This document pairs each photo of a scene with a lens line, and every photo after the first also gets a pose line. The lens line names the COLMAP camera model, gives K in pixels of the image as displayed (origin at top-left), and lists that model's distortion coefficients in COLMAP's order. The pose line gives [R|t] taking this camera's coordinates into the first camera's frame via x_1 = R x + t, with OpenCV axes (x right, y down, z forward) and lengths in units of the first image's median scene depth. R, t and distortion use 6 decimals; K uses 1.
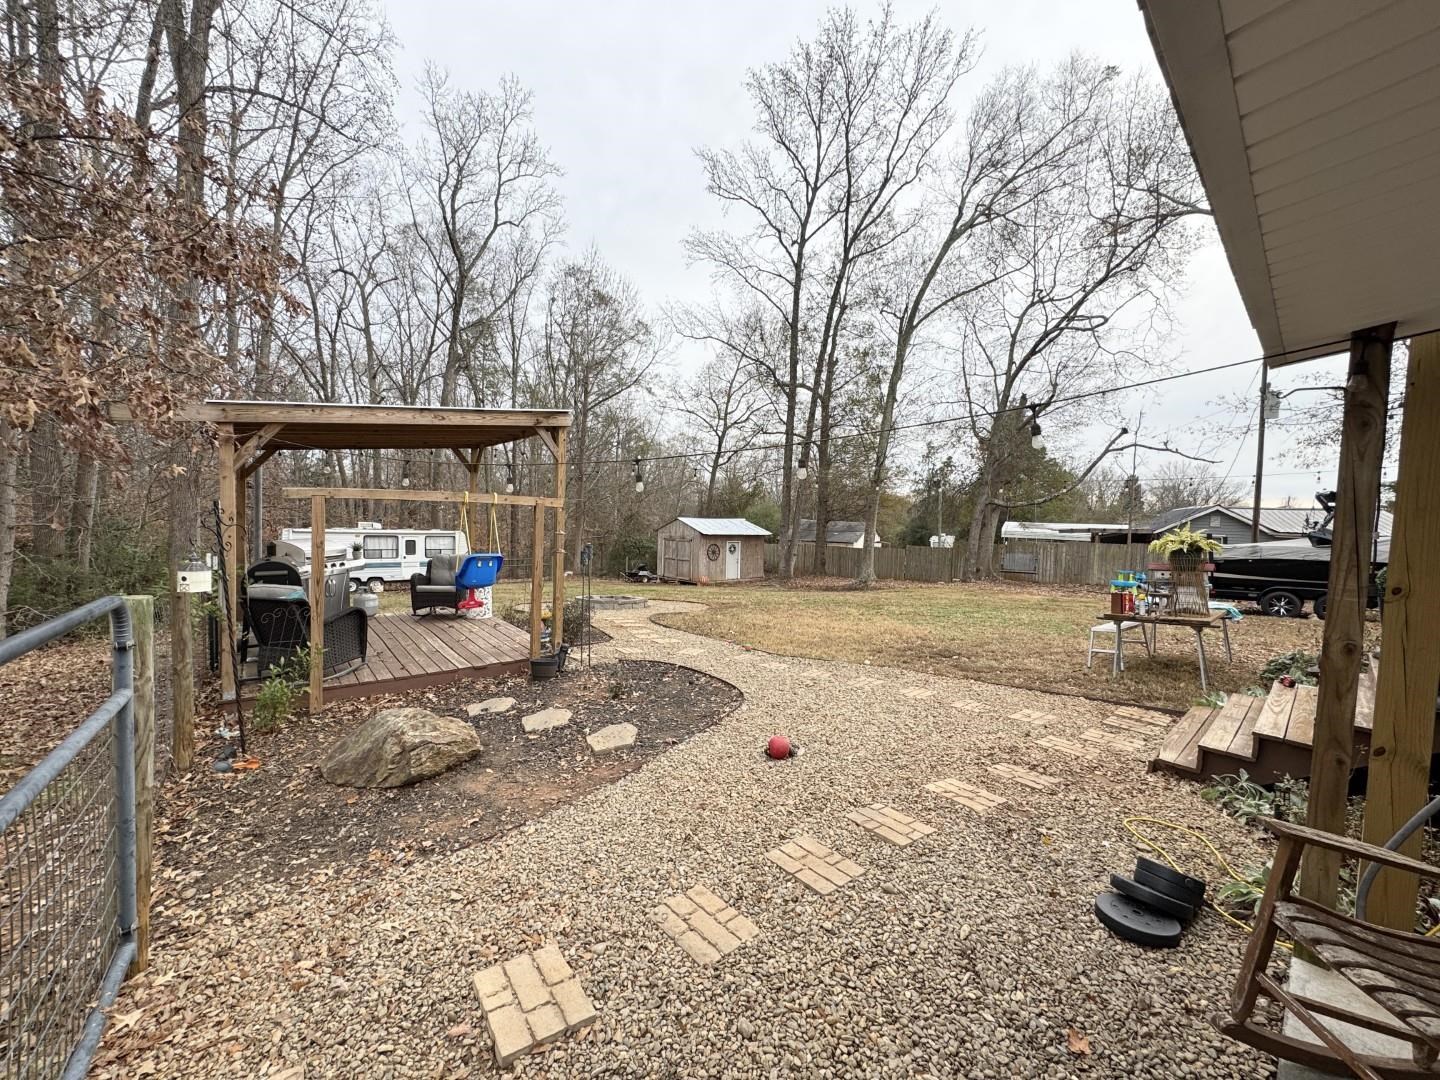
lens RADIAL K [[567.8, 0, 720.0], [0, 567.8, 540.0], [0, 0, 1]] dist [-0.000993, -0.000111]
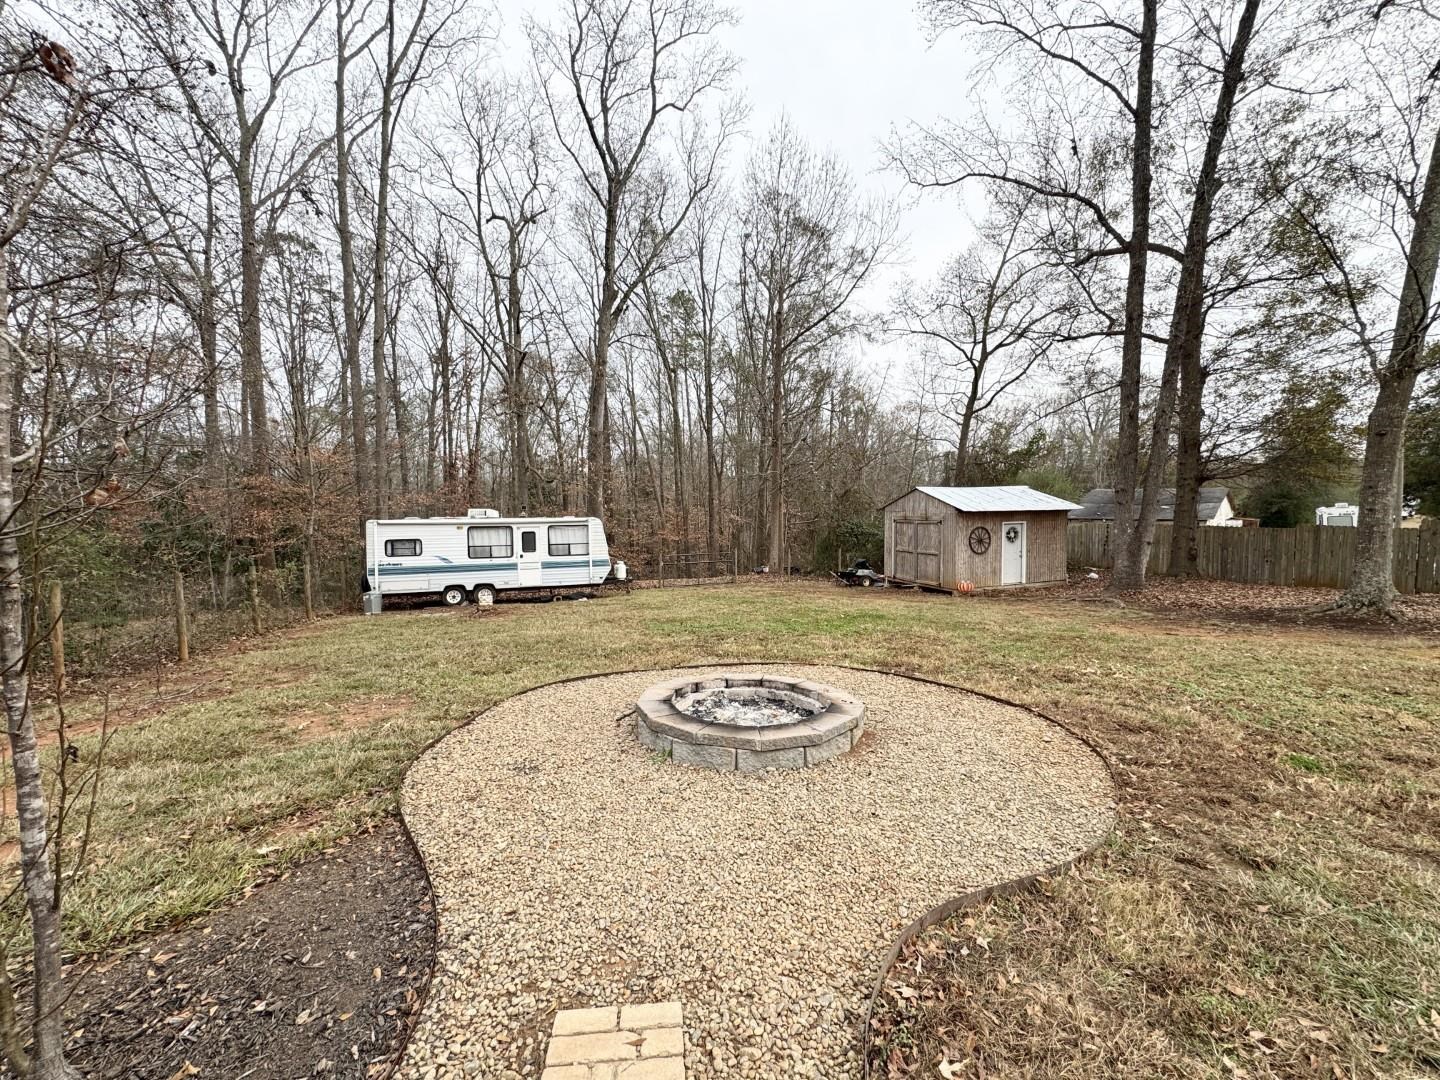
lens RADIAL K [[567.8, 0, 720.0], [0, 567.8, 540.0], [0, 0, 1]] dist [-0.000993, -0.000111]
pose [[0.925229, -0.016351, -0.379057, -0.037368], [0.025273, 0.999508, 0.018573, 0.002489], [0.378567, -0.026764, 0.925187, 0.320737]]
